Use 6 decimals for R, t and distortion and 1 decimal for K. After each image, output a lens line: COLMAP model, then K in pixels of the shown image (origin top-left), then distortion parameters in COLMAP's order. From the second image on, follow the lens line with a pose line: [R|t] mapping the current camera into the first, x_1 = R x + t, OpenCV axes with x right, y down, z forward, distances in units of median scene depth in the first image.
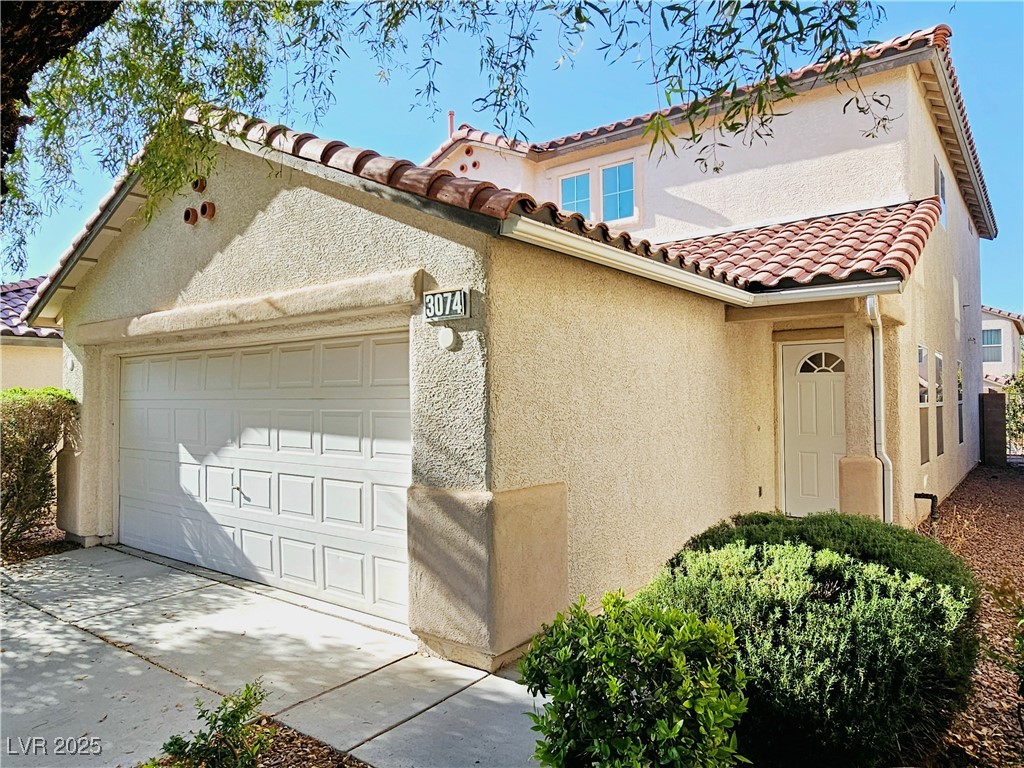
lens RADIAL K [[414.4, 0, 512.0], [0, 414.4, 384.0], [0, 0, 1]] dist [0.002395, 0.000396]
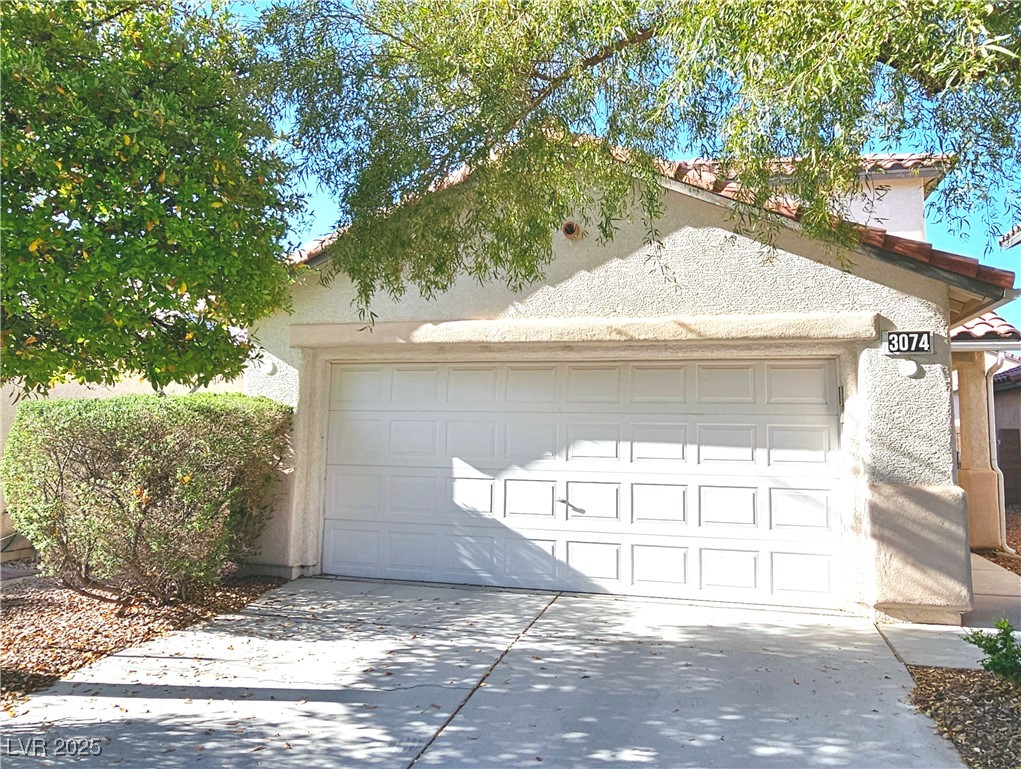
lens RADIAL K [[436.4, 0, 510.6], [0, 436.4, 390.4], [0, 0, 1]] dist [0.000185, 0.000462]
pose [[0.968242, 0.042909, 0.246306, -1.312084], [-0.031273, 0.998211, -0.050964, 0.051740], [-0.248052, 0.041643, 0.967851, -0.008279]]
